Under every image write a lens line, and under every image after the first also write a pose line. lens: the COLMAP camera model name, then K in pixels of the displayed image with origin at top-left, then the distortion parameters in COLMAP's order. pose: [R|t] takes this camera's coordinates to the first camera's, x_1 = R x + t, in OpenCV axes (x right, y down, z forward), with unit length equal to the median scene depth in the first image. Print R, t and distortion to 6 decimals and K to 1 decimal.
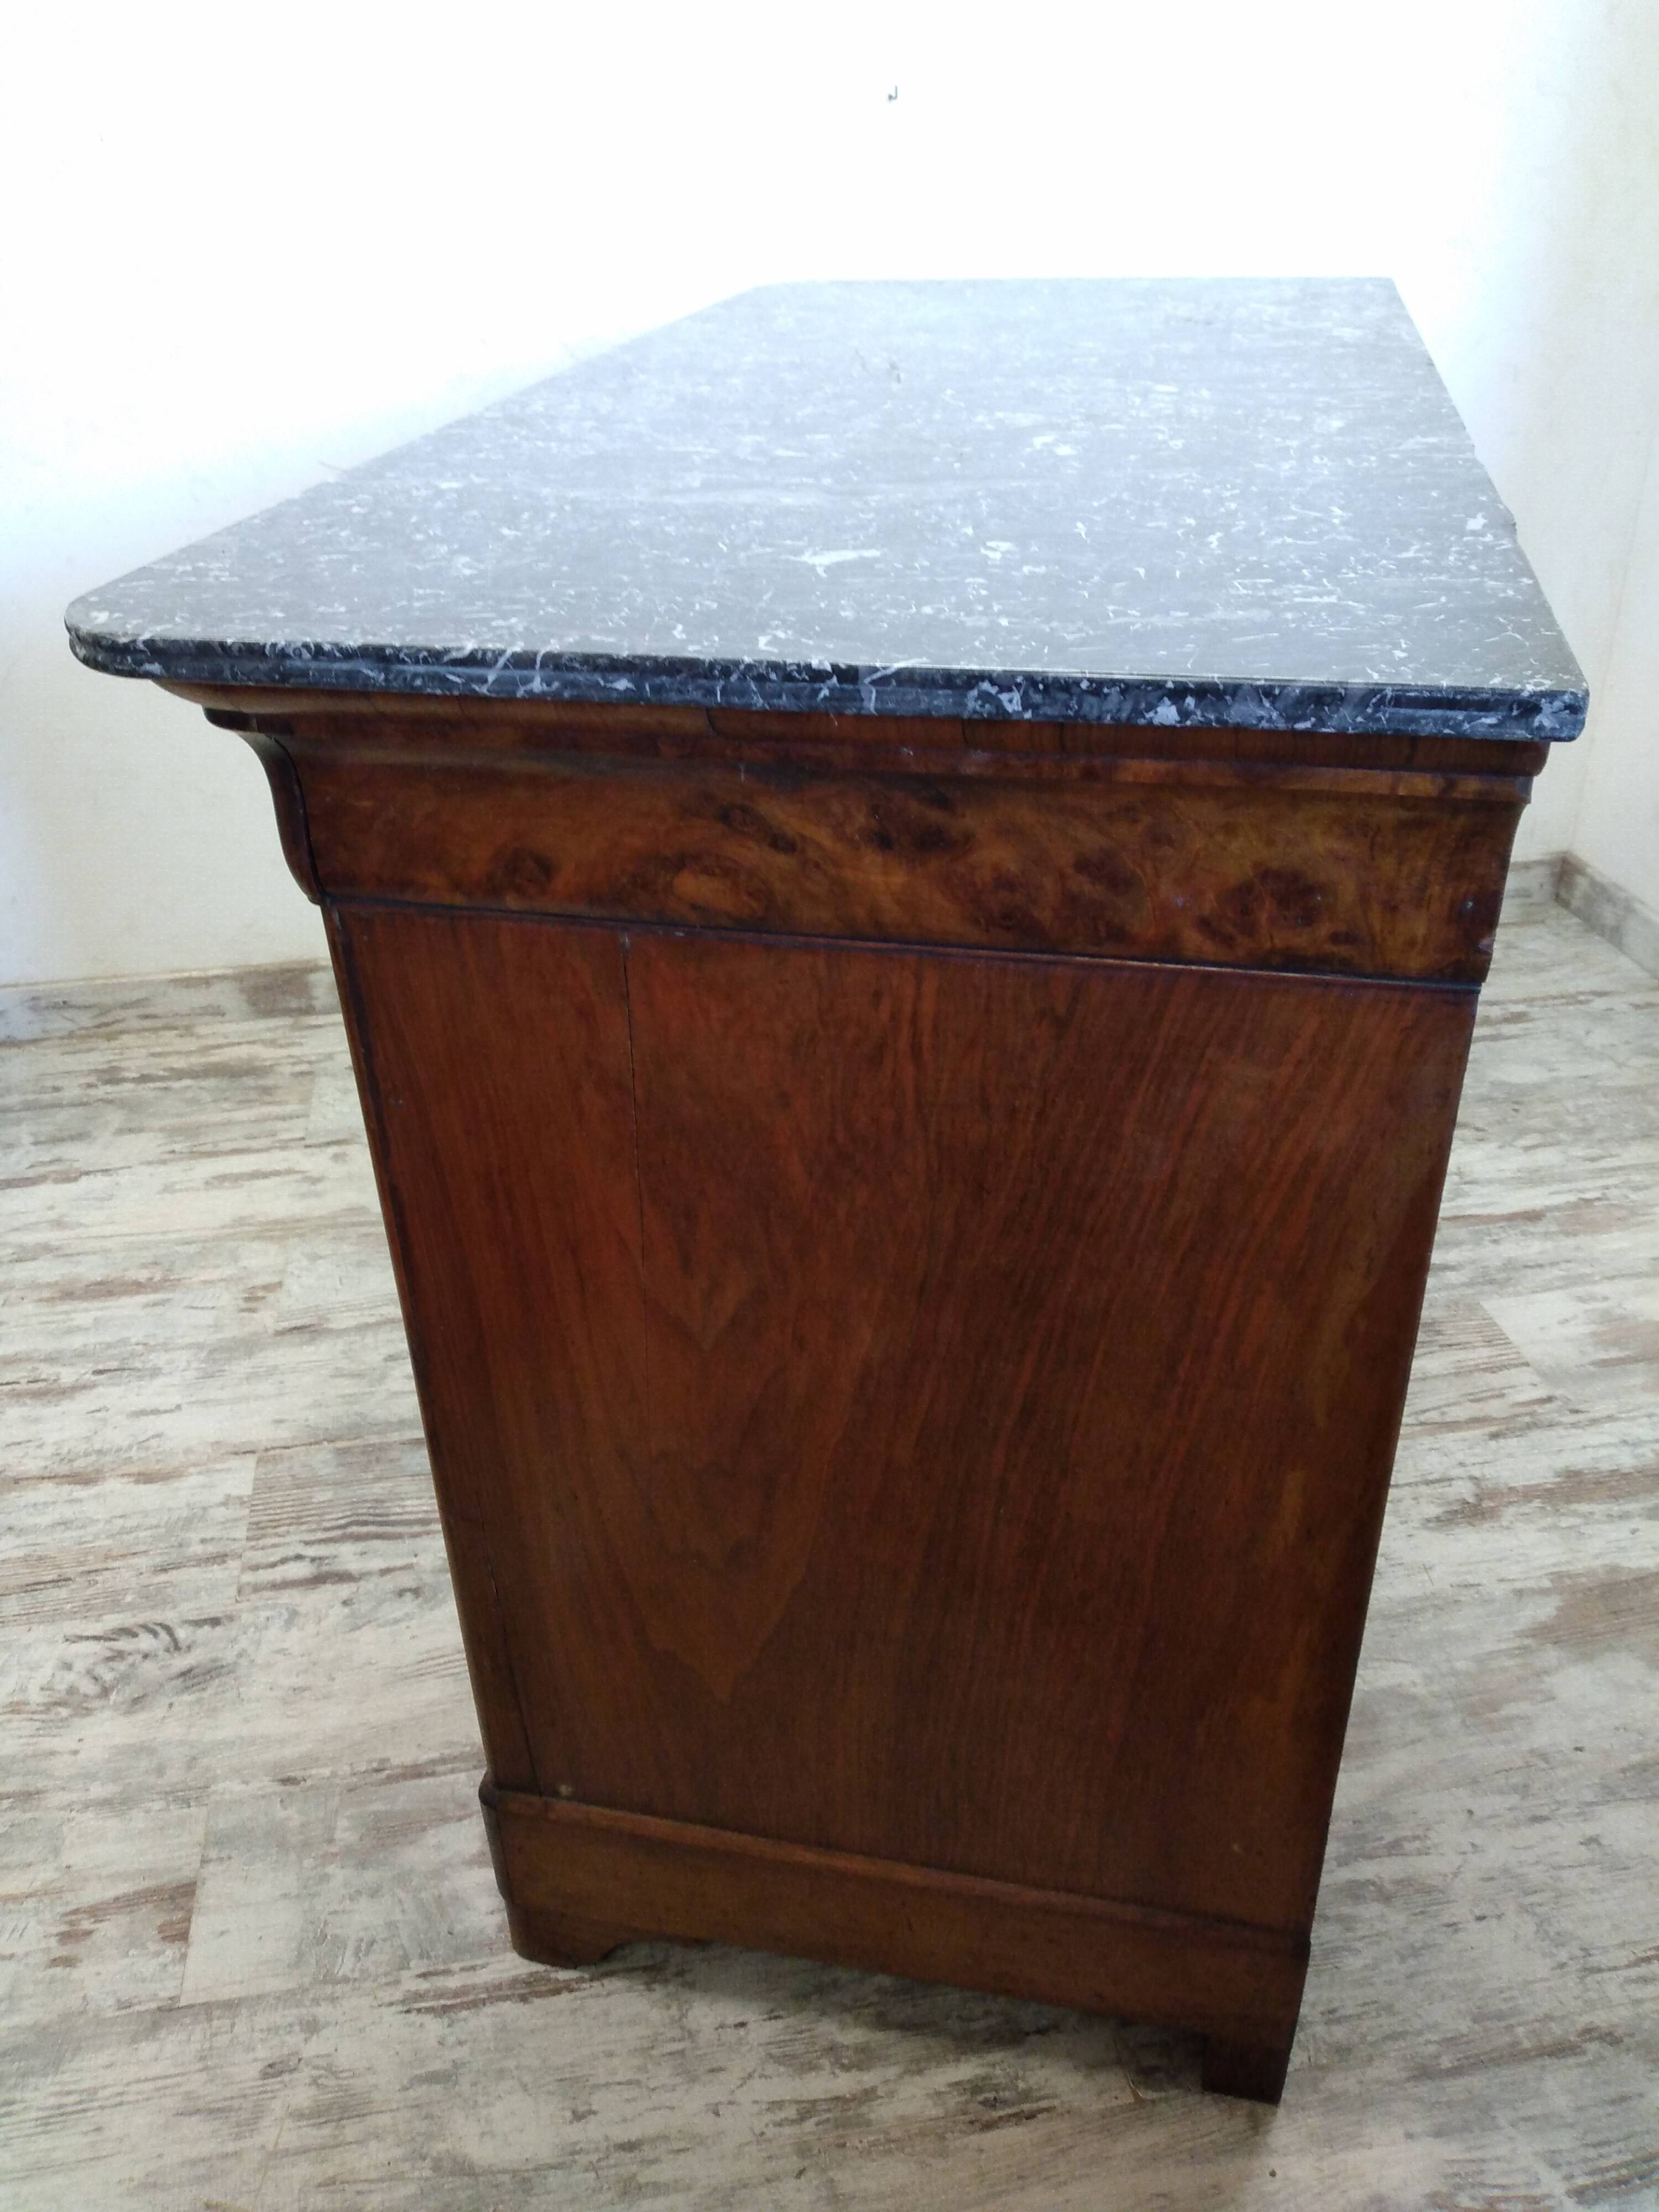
lens RADIAL K [[1745.6, 0, 845.1], [0, 1745.6, 1127.7], [0, 0, 1]] dist [-0.006638, -0.000280]
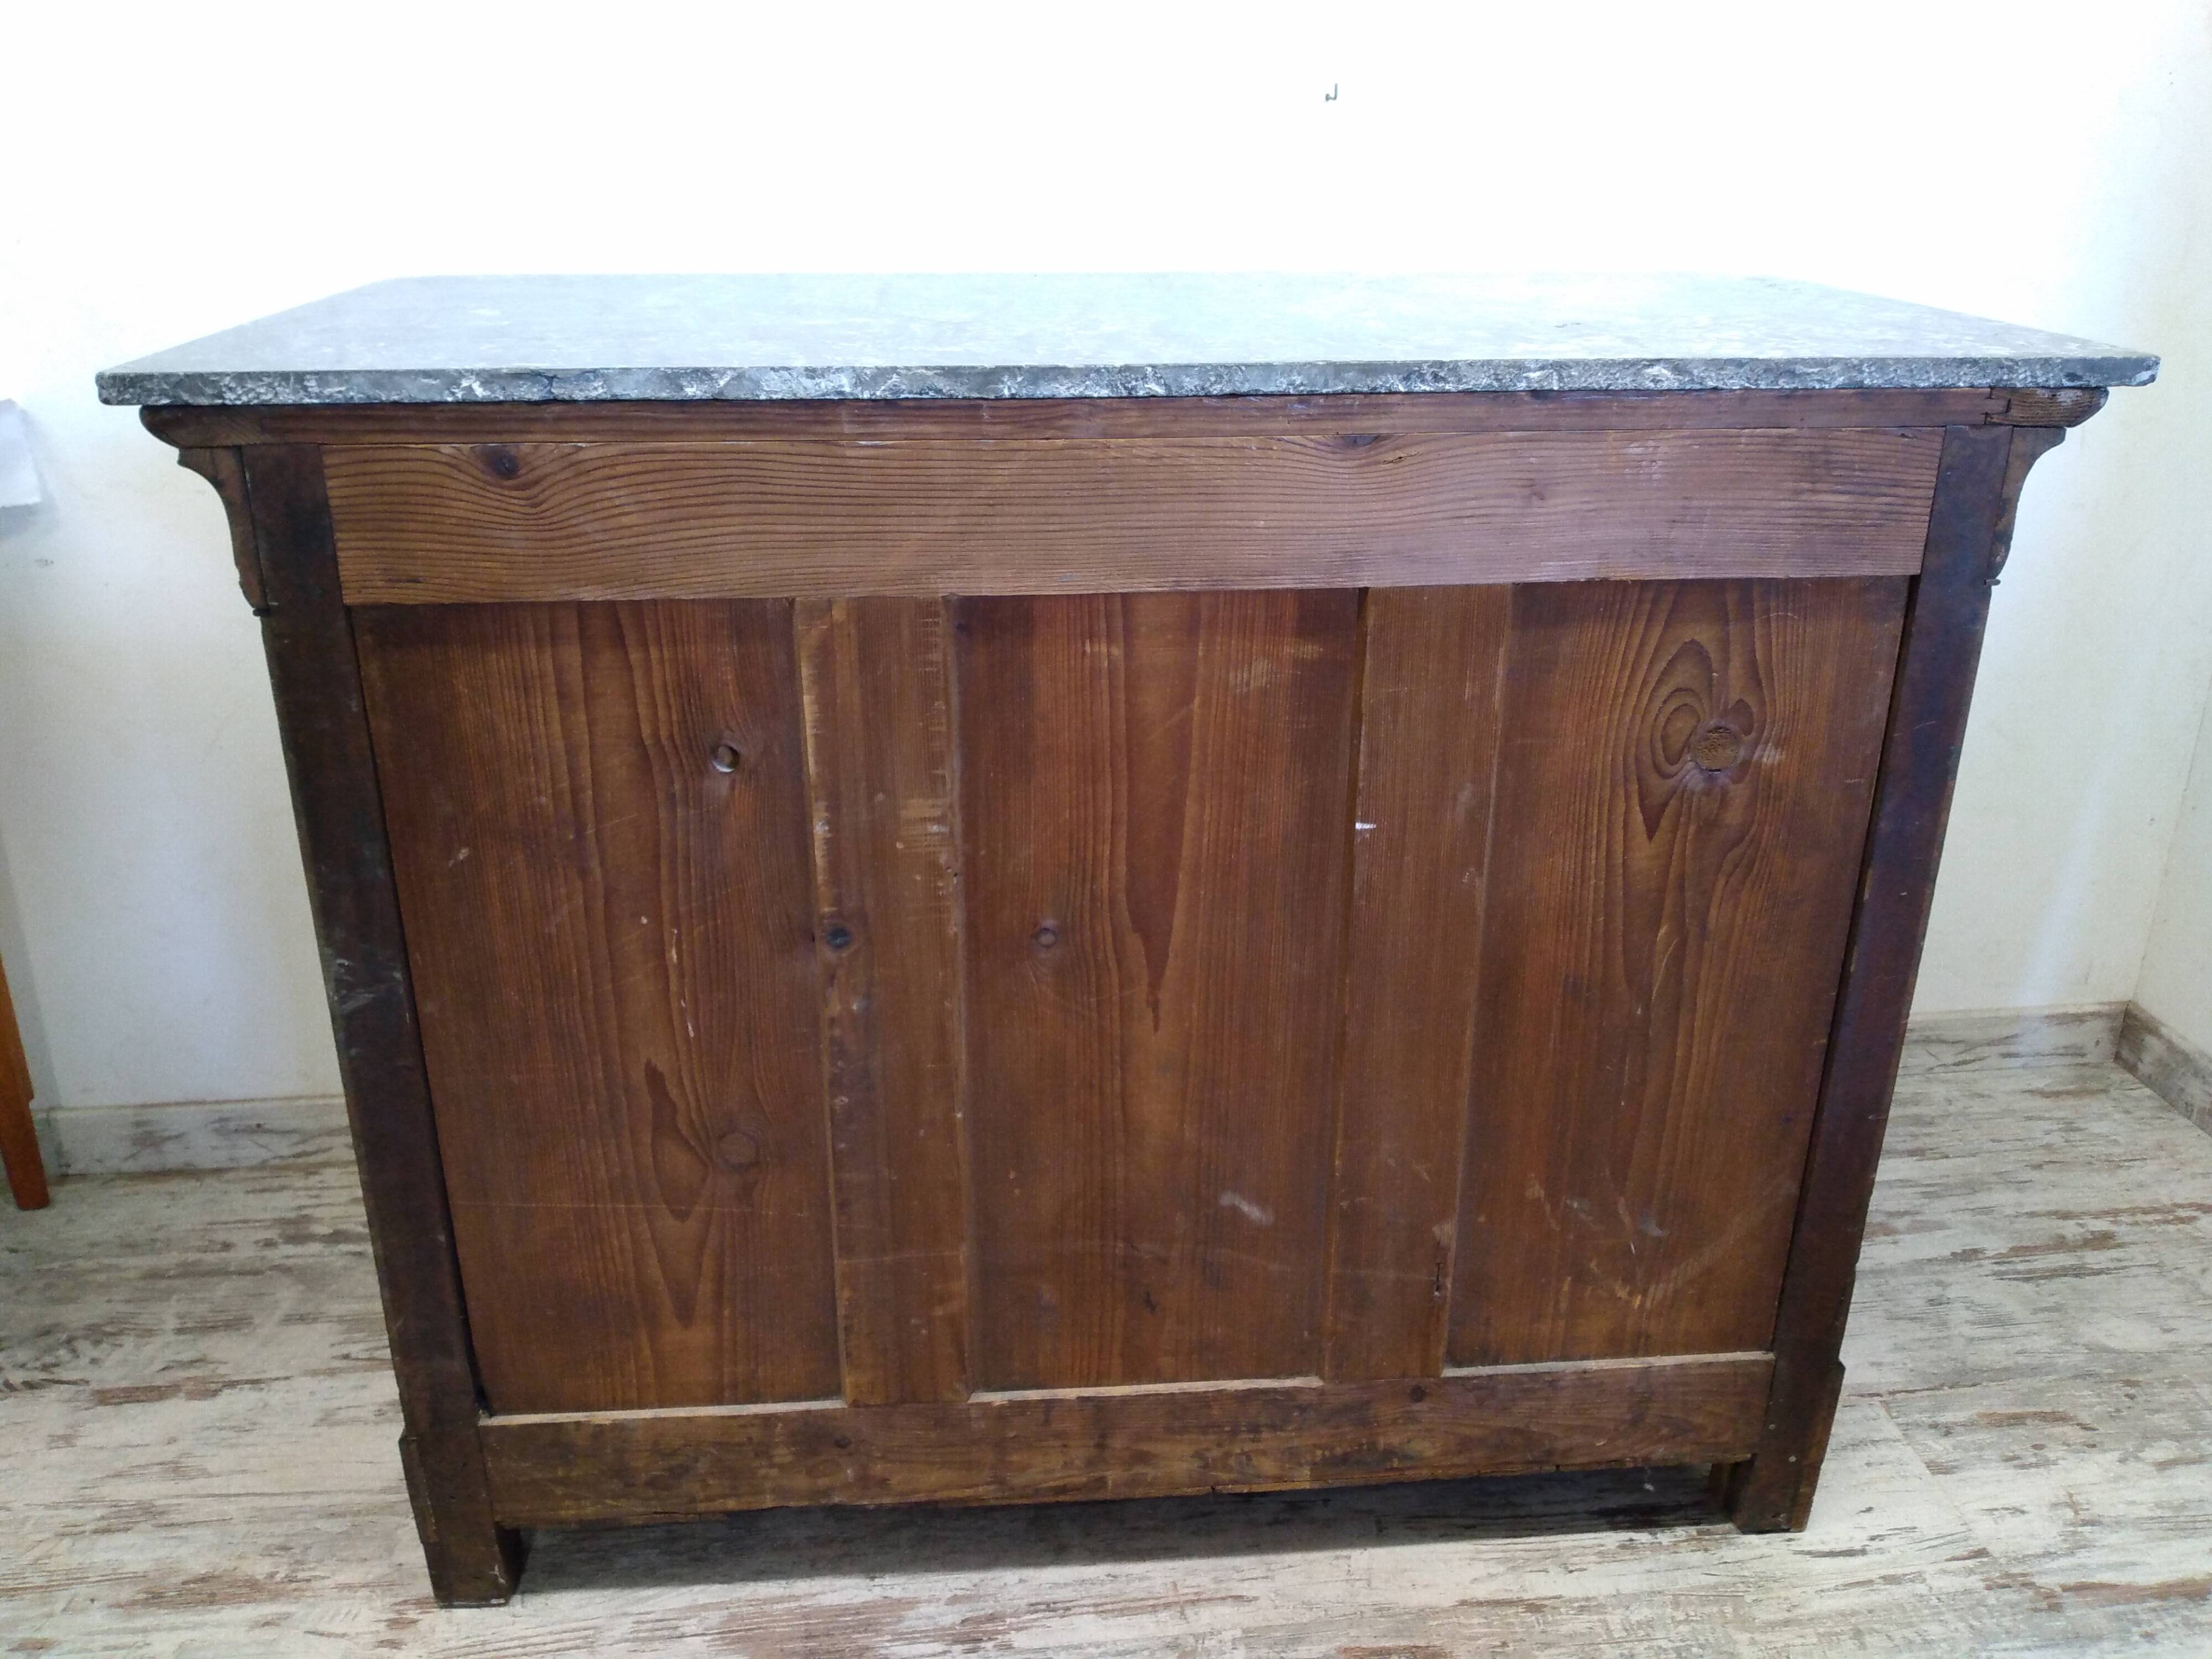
lens RADIAL K [[1745.6, 0, 1106.5], [0, 1745.6, 851.1], [0, 0, 1]] dist [-0.006638, -0.000280]
pose [[0.997656, 0.041886, -0.054108, -0.020246], [-0.048959, 0.989385, -0.136824, -0.132860], [0.047802, 0.139152, 0.989117, 0.249669]]
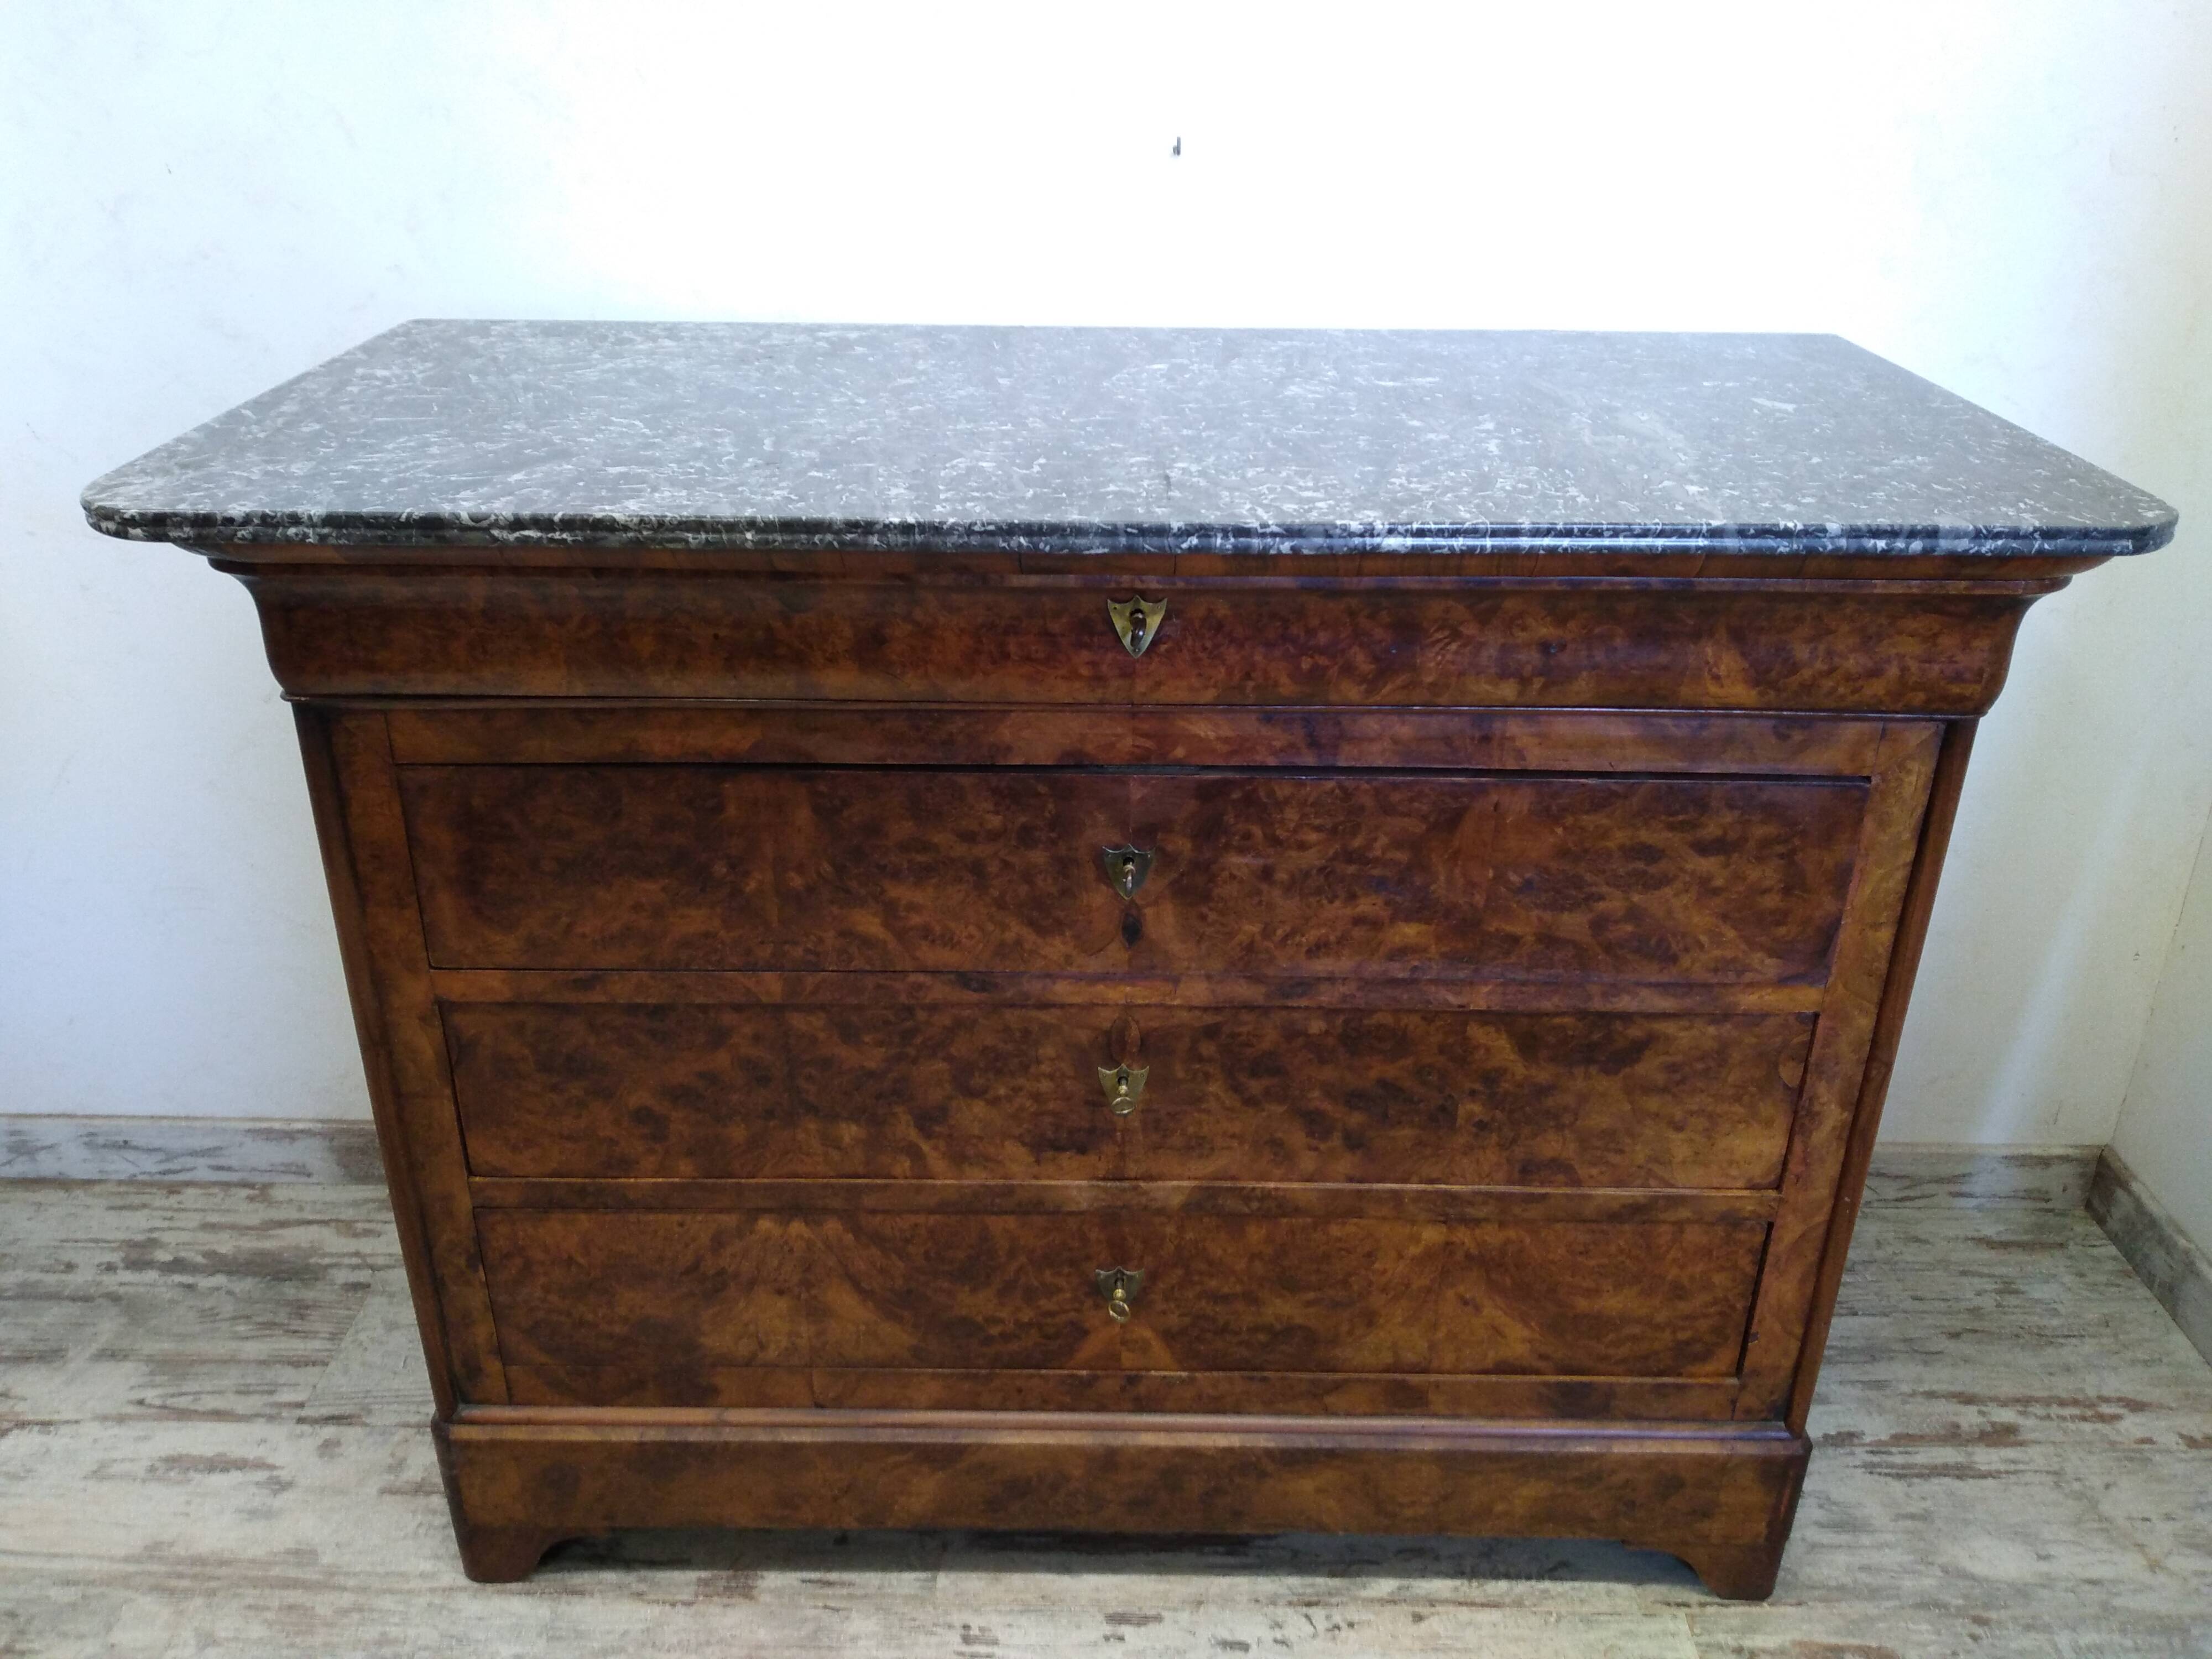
lens RADIAL K [[1745.6, 0, 1106.5], [0, 1745.6, 830.5], [0, 0, 1]] dist [-0.006638, -0.000280]
pose [[0.982175, 0.101147, -0.158436, 0.152646], [-0.116329, 0.989155, -0.089661, -0.246274], [0.147649, 0.106494, 0.983290, 0.304501]]
